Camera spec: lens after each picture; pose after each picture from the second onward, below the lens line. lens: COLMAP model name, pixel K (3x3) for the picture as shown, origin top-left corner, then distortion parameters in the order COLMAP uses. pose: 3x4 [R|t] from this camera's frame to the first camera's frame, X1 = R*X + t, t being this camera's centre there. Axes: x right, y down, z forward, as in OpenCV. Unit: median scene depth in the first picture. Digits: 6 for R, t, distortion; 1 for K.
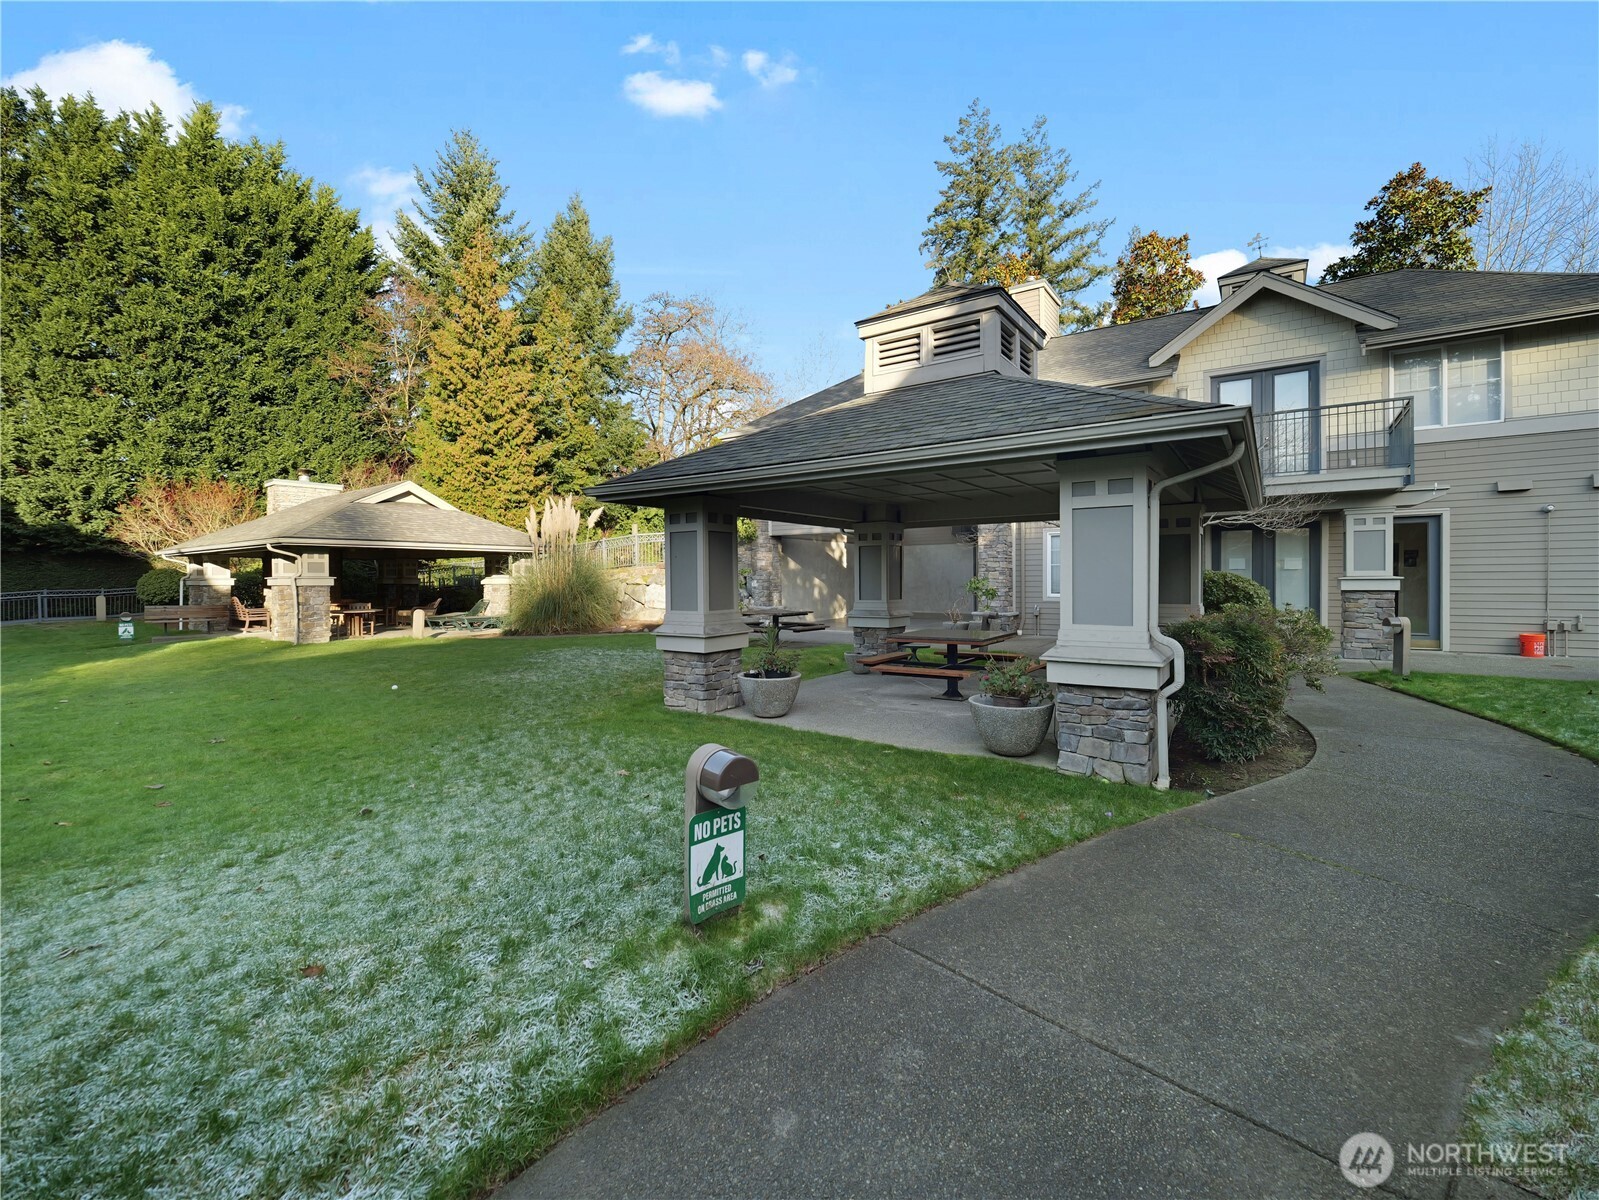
lens RADIAL K [[679.5, 0, 799.5], [0, 679.5, 600.0], [0, 0, 1]] dist [-0.000902, -0.000217]
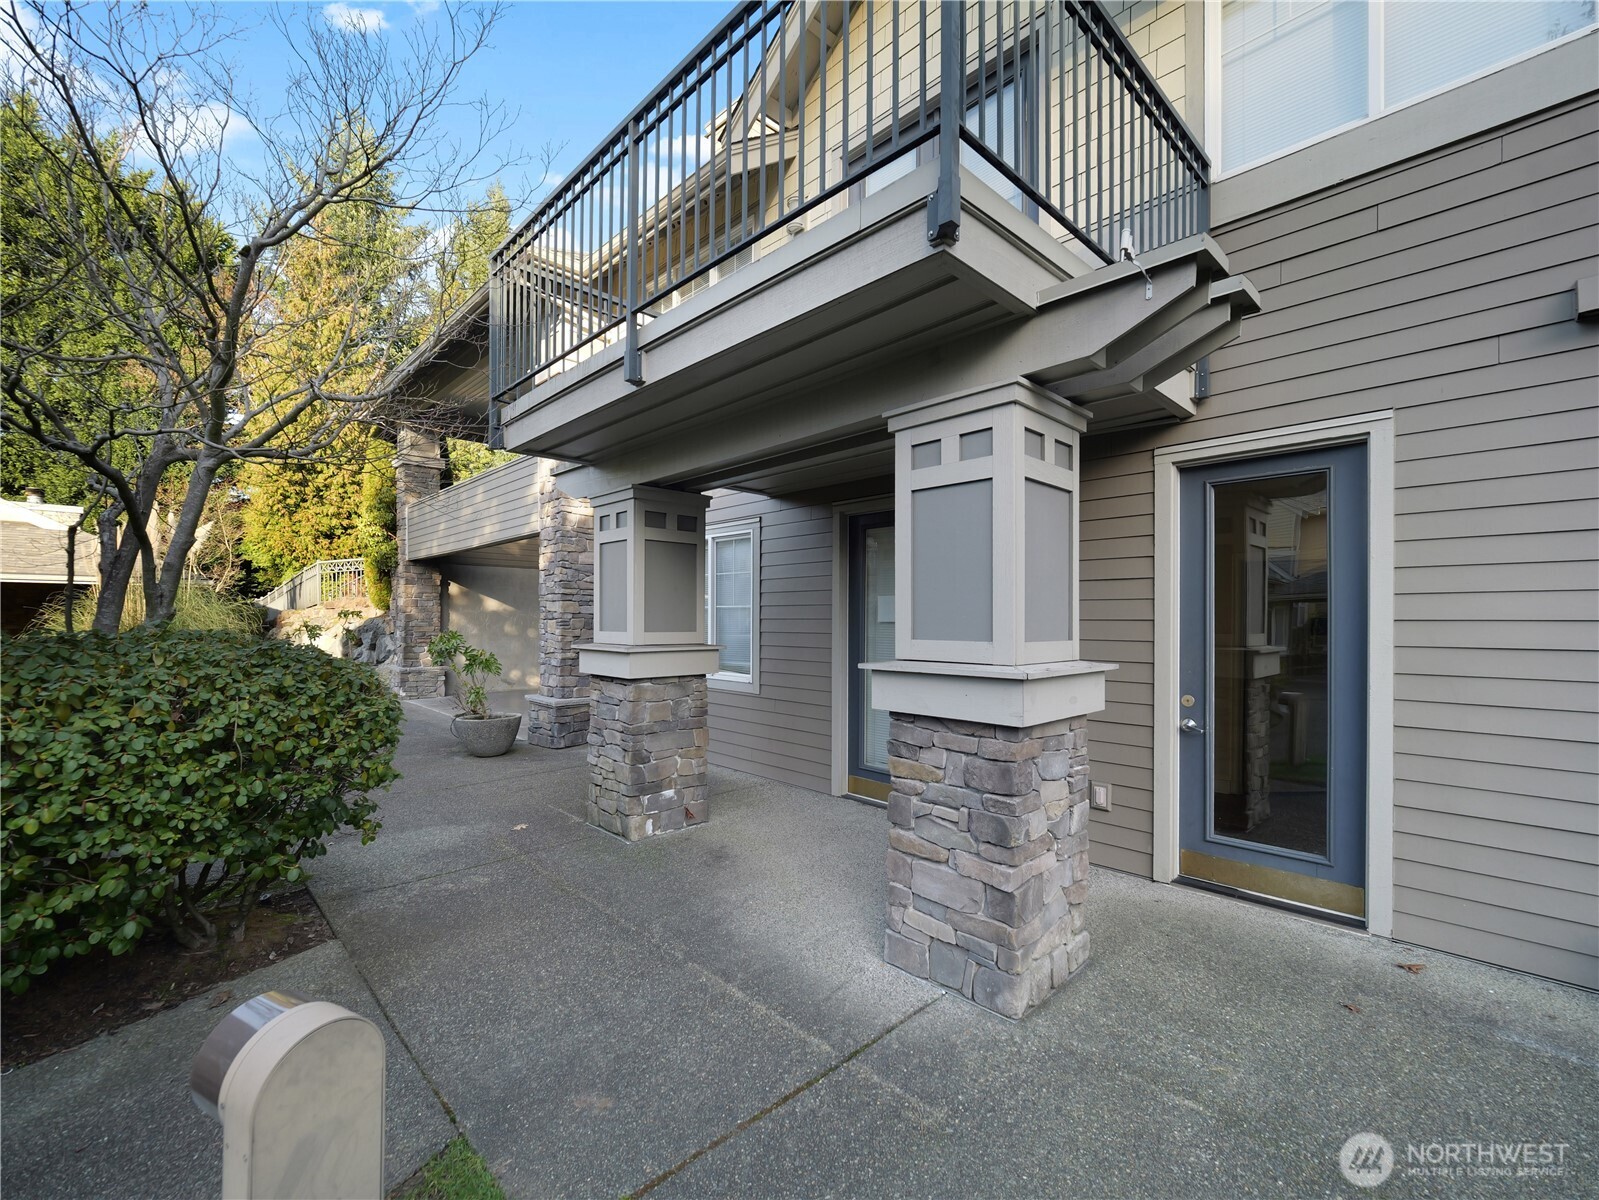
lens RADIAL K [[694.1, 0, 800.8], [0, 694.1, 627.6], [0, 0, 1]] dist [0.001231, 0.000242]
pose [[0.980890, 0.012972, -0.194130, 0.770748], [-0.016642, 0.999712, -0.017287, -0.038988], [0.193850, 0.020187, 0.980824, 0.674826]]
